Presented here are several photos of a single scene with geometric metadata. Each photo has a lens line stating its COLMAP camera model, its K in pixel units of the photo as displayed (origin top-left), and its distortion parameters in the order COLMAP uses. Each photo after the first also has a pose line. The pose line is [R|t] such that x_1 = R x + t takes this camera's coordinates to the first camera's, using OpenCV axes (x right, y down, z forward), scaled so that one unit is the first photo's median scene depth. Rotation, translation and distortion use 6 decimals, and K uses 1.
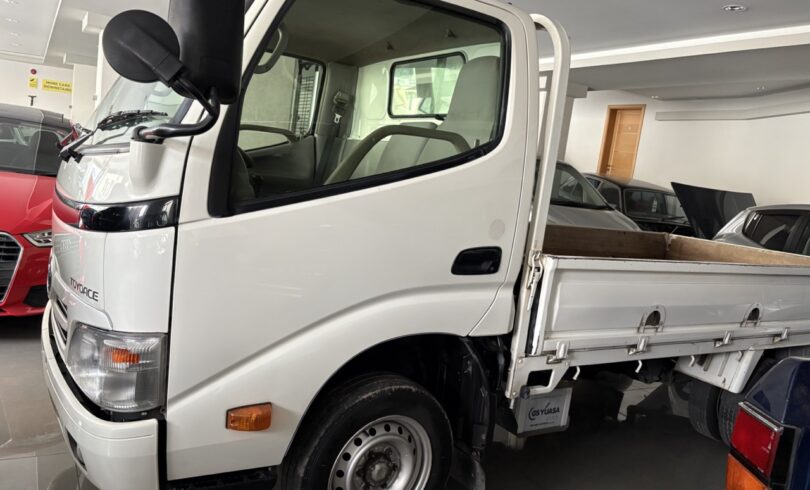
lens RADIAL K [[616.0, 0, 405.0], [0, 616.0, 245.0], [0, 0, 1]] dist [0.007361, 0.003149]
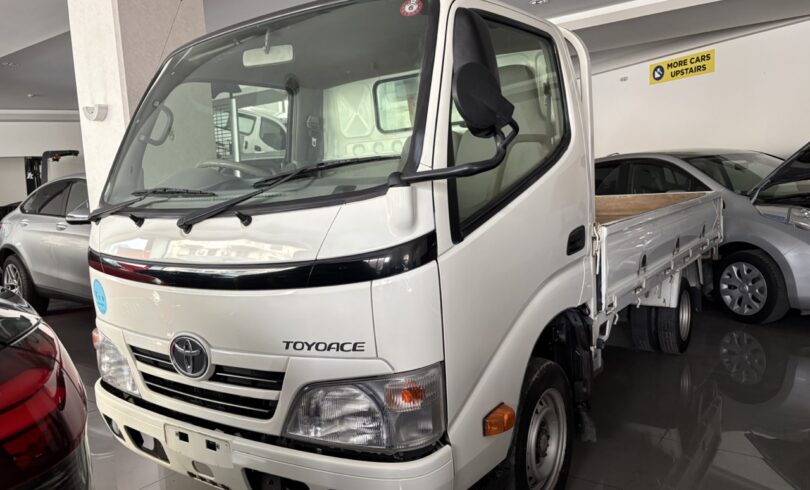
lens RADIAL K [[616.0, 0, 405.0], [0, 616.0, 245.0], [0, 0, 1]] dist [0.007361, 0.003149]
pose [[0.910793, -0.214184, 0.352961, -0.529595], [0.214383, 0.975969, 0.039038, -0.071692], [-0.352840, 0.040113, 0.934823, 0.024295]]
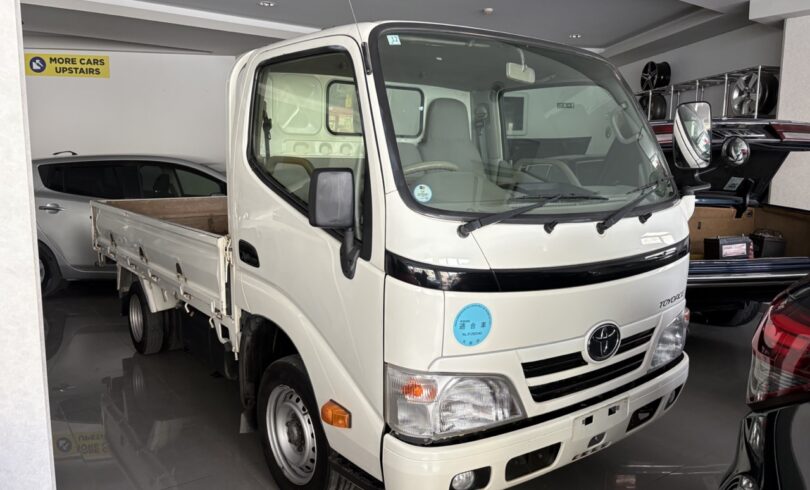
lens RADIAL K [[616.0, 0, 405.0], [0, 616.0, 245.0], [0, 0, 1]] dist [0.007361, 0.003149]
pose [[-0.072491, -0.259468, 0.963027, -1.388715], [0.100340, 0.958772, 0.265874, -0.381195], [-0.992309, 0.115904, -0.043467, 1.246897]]
